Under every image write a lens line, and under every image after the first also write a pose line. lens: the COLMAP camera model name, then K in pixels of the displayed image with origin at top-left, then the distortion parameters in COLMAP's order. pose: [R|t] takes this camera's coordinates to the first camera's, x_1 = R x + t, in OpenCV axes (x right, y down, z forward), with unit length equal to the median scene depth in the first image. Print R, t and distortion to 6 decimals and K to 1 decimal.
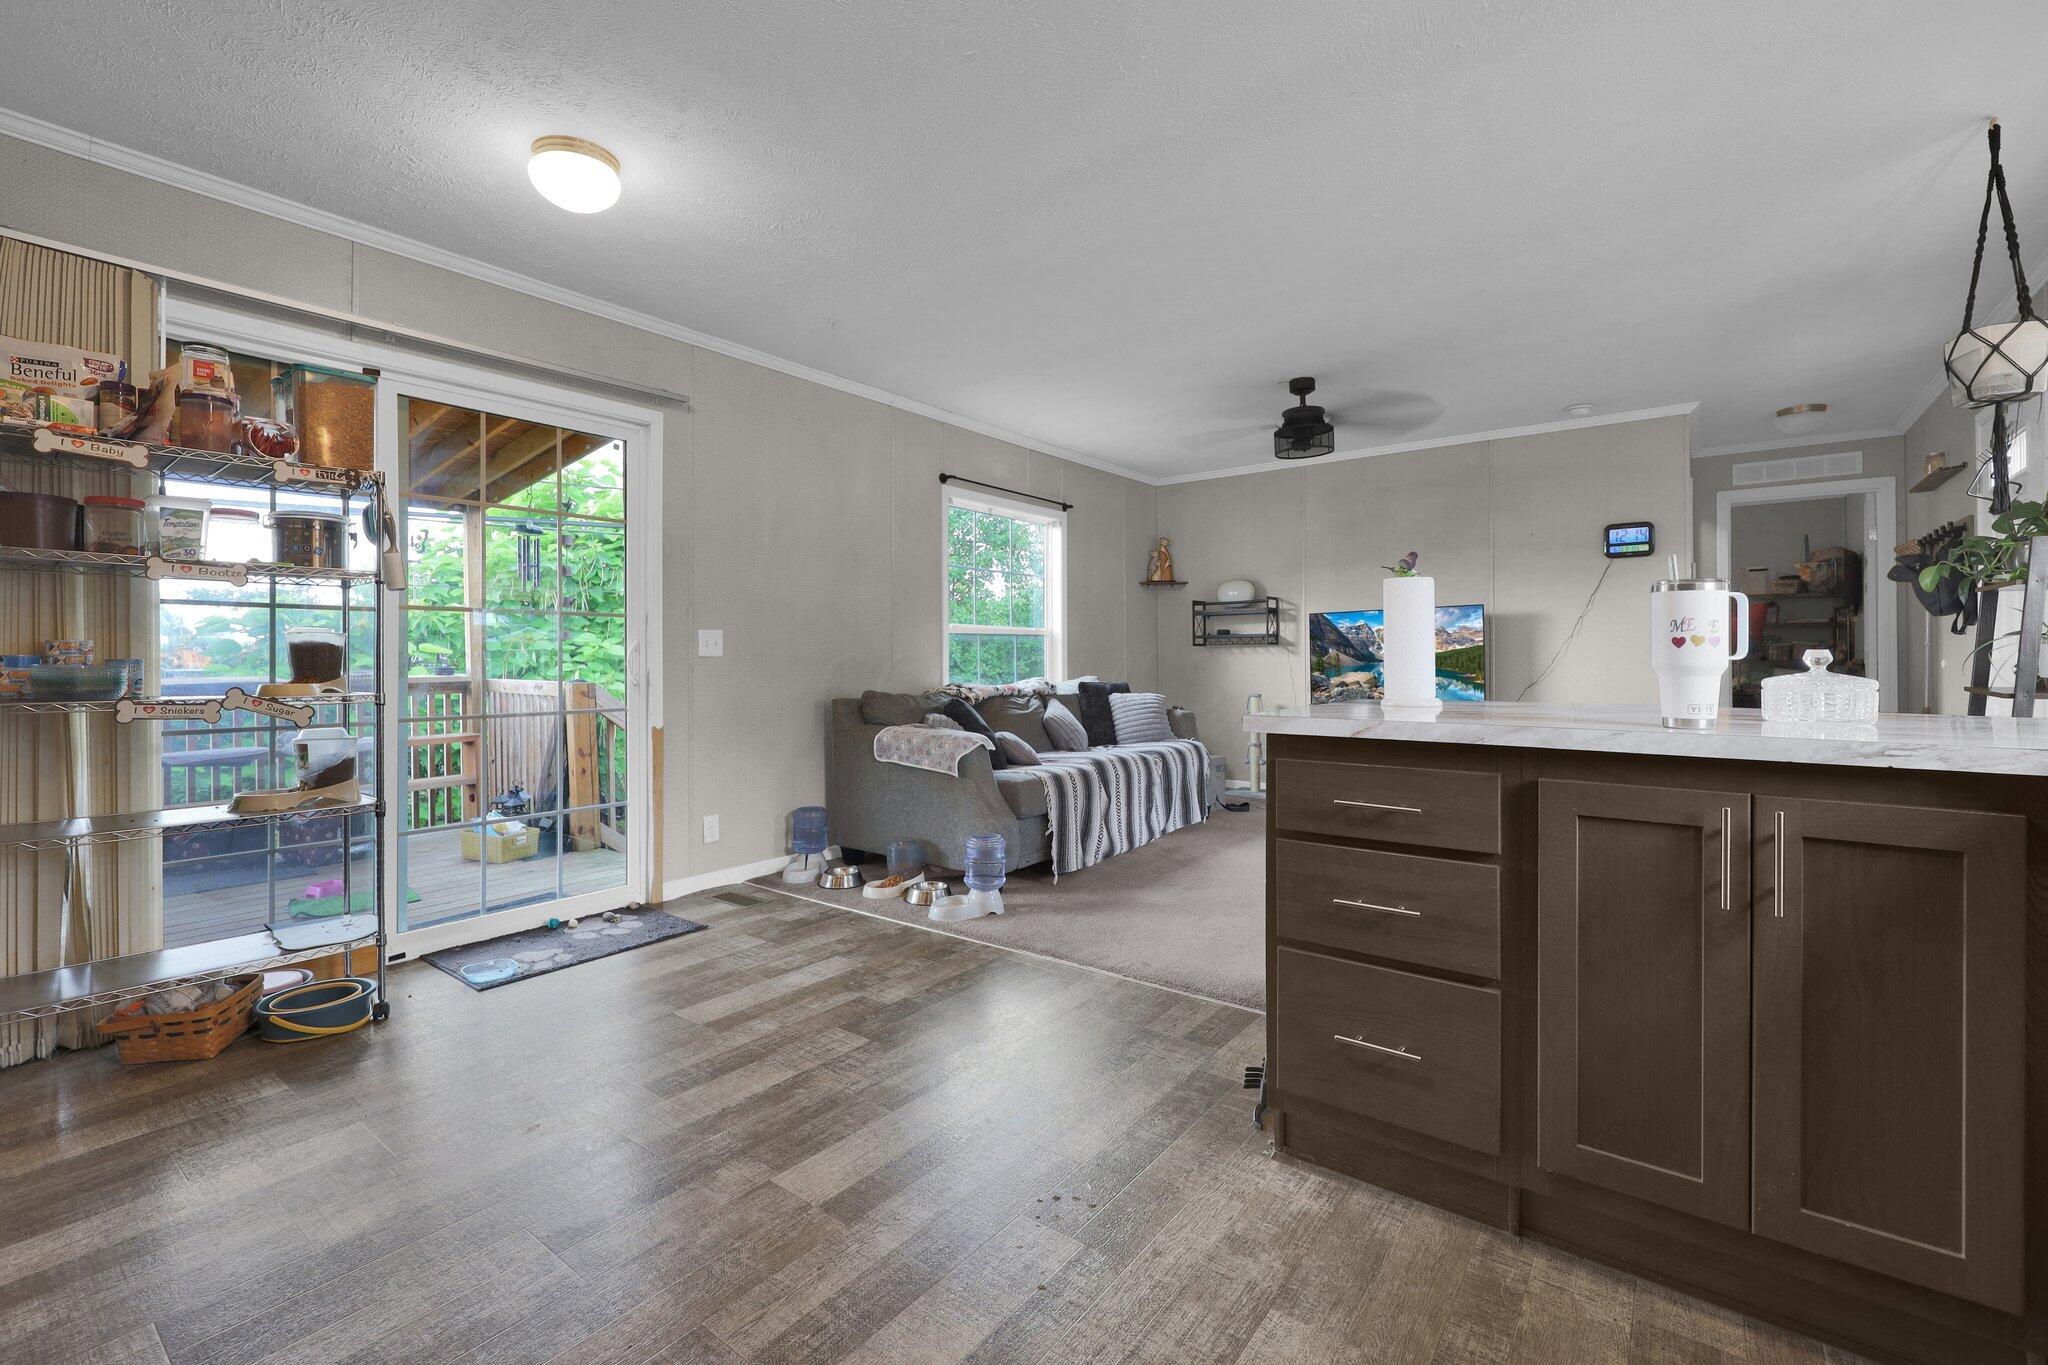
lens RADIAL K [[861.4, 0, 1024.0], [0, 861.4, 682.5], [0, 0, 1]] dist [0.000106, 0.000018]
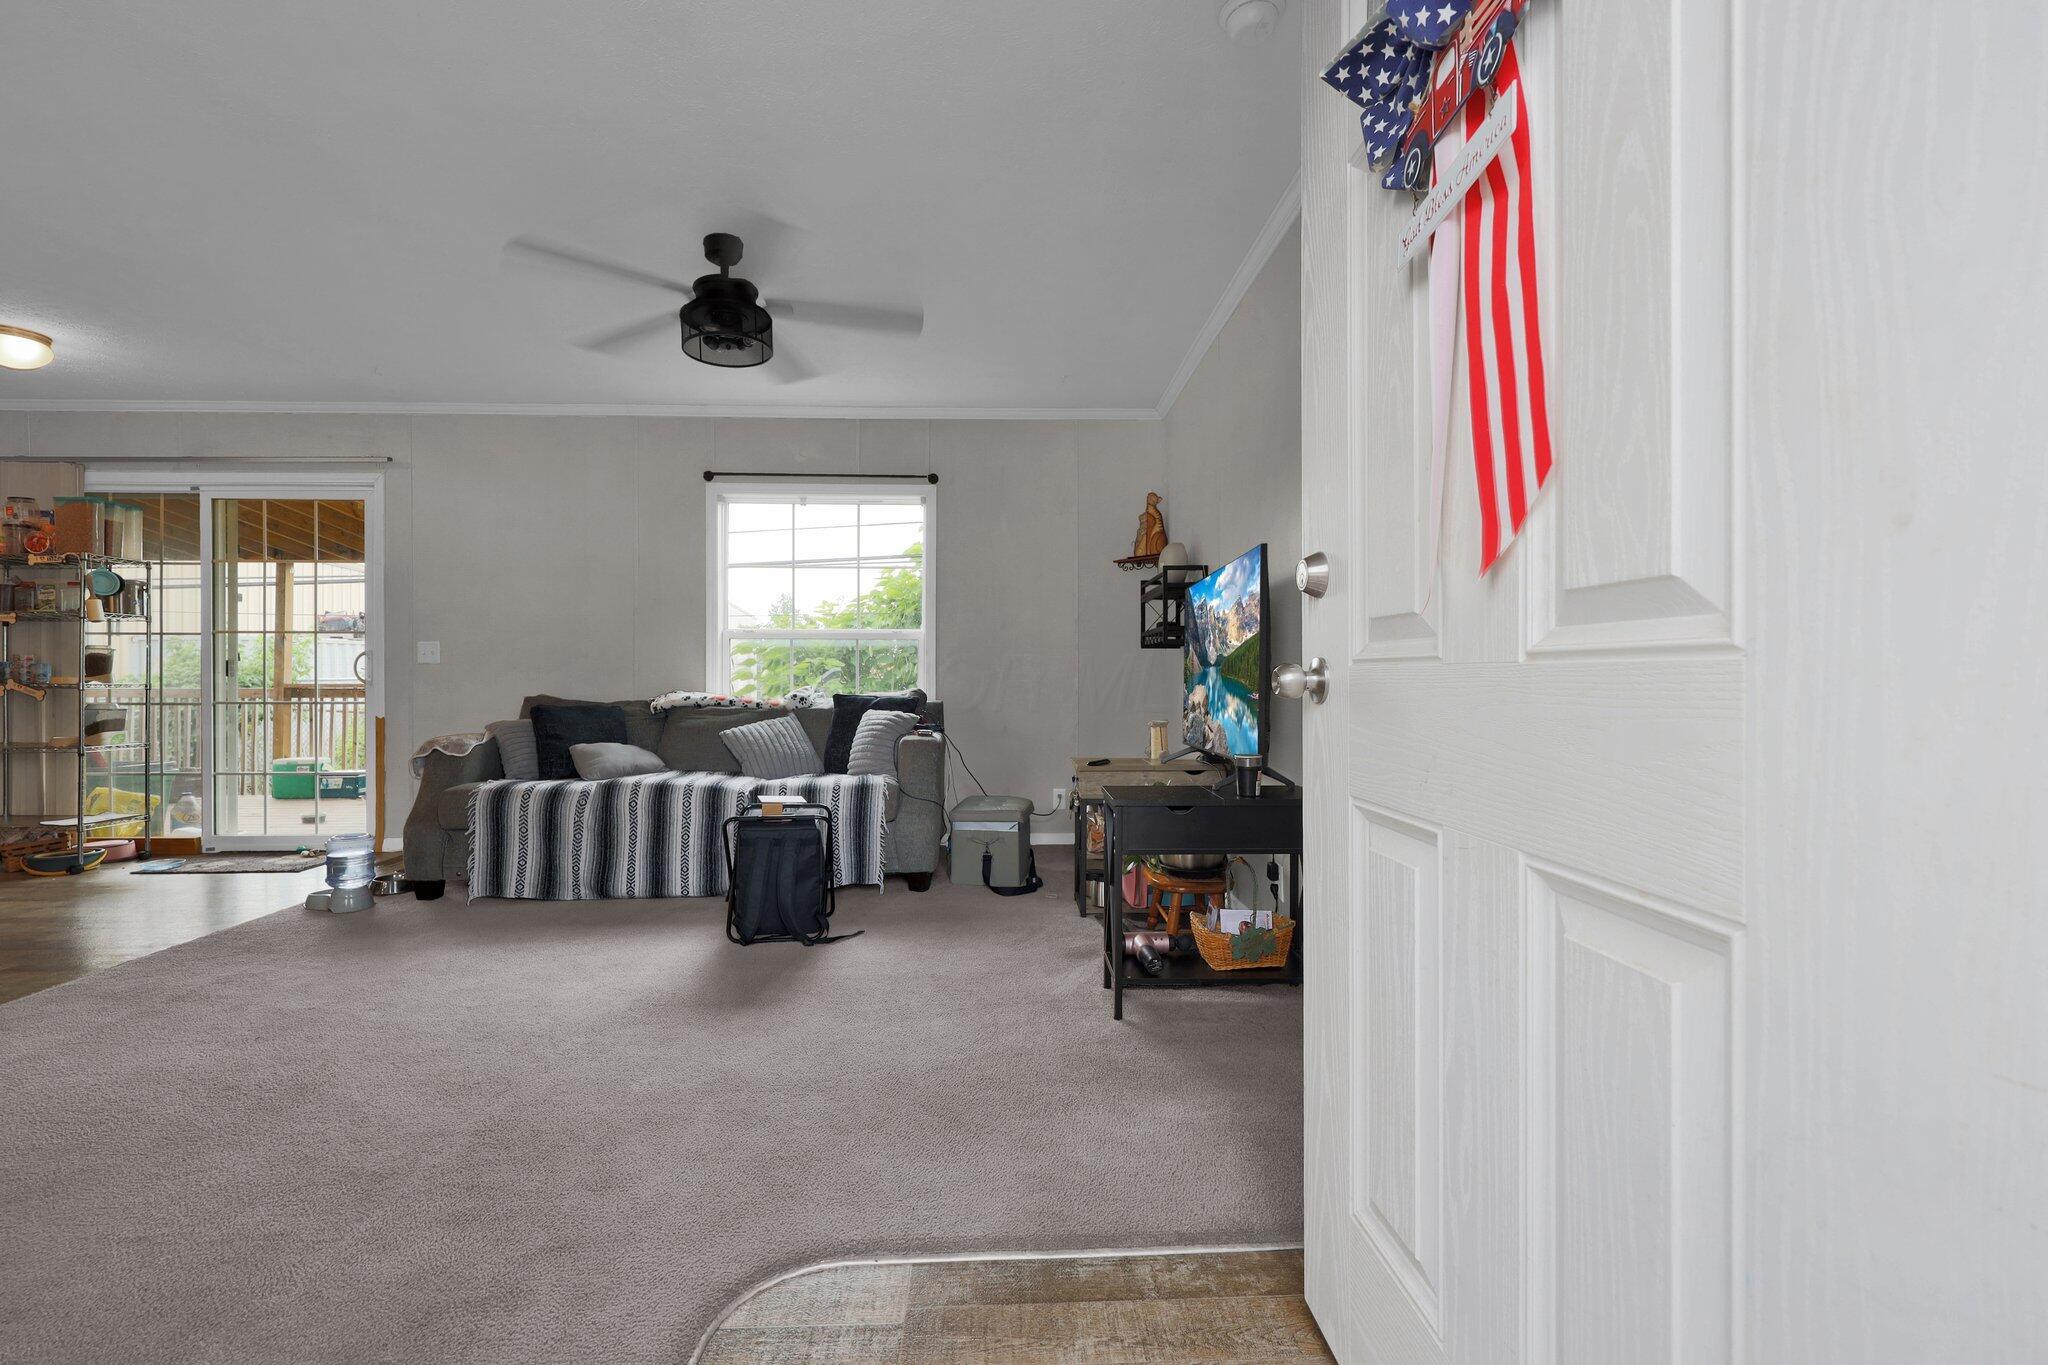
lens RADIAL K [[861.4, 0, 1024.0], [0, 861.4, 682.5], [0, 0, 1]] dist [0.000106, 0.000018]
pose [[0.641116, -0.001101, -0.767443, 0.857734], [-0.026274, 0.999381, -0.023382, 0.003068], [0.766994, 0.035154, 0.640691, 0.667754]]
